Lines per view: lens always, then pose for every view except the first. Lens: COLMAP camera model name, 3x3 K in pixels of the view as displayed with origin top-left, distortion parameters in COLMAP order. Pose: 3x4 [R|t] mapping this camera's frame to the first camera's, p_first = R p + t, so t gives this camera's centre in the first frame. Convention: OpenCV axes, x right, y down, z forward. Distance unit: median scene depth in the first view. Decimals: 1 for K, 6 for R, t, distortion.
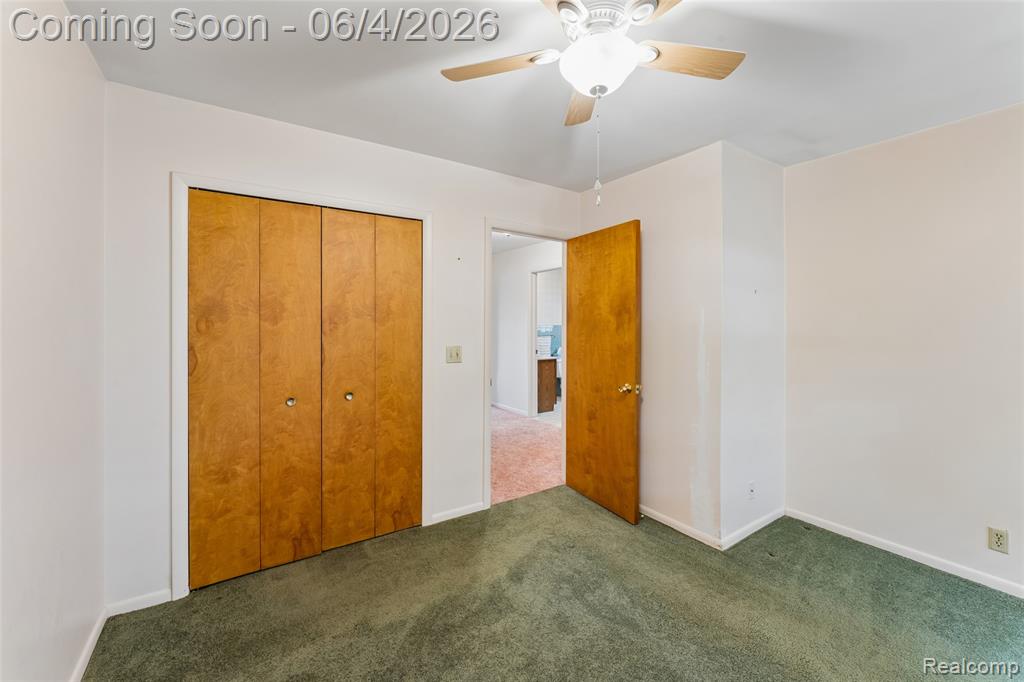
lens RADIAL K [[416.4, 0, 511.1], [0, 416.4, 326.5], [0, 0, 1]] dist [-0.002605, -0.000707]
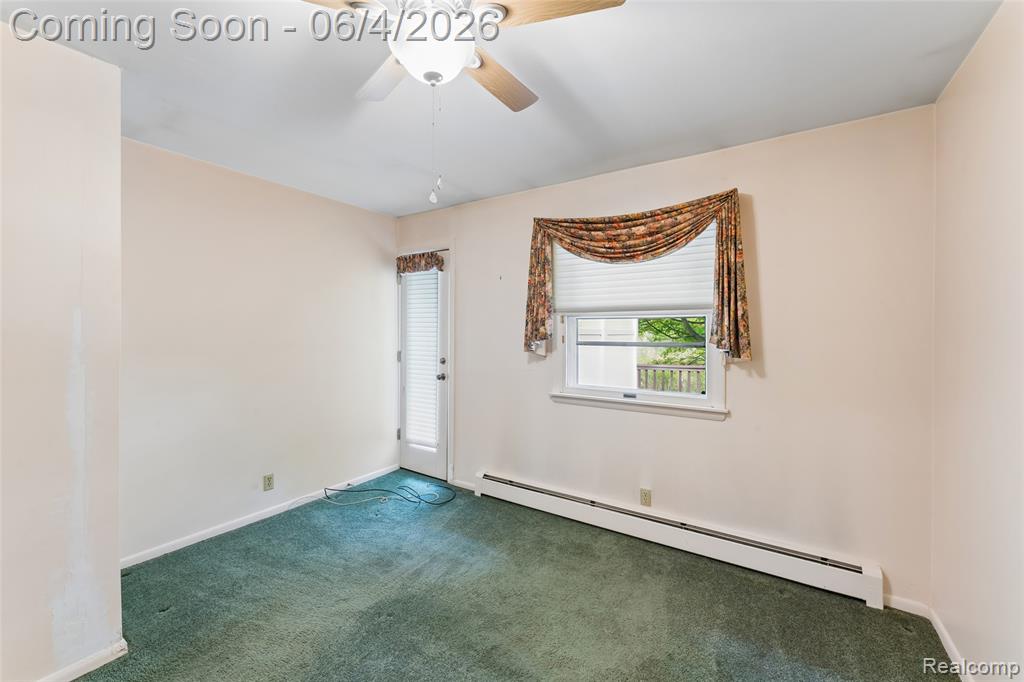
lens RADIAL K [[416.4, 0, 511.1], [0, 416.4, 326.5], [0, 0, 1]] dist [-0.002605, -0.000707]
pose [[-0.390917, 0.005717, 0.920408, -0.463433], [0.005442, 0.999978, -0.003900, -0.006229], [-0.920410, 0.003484, -0.390940, 0.790682]]
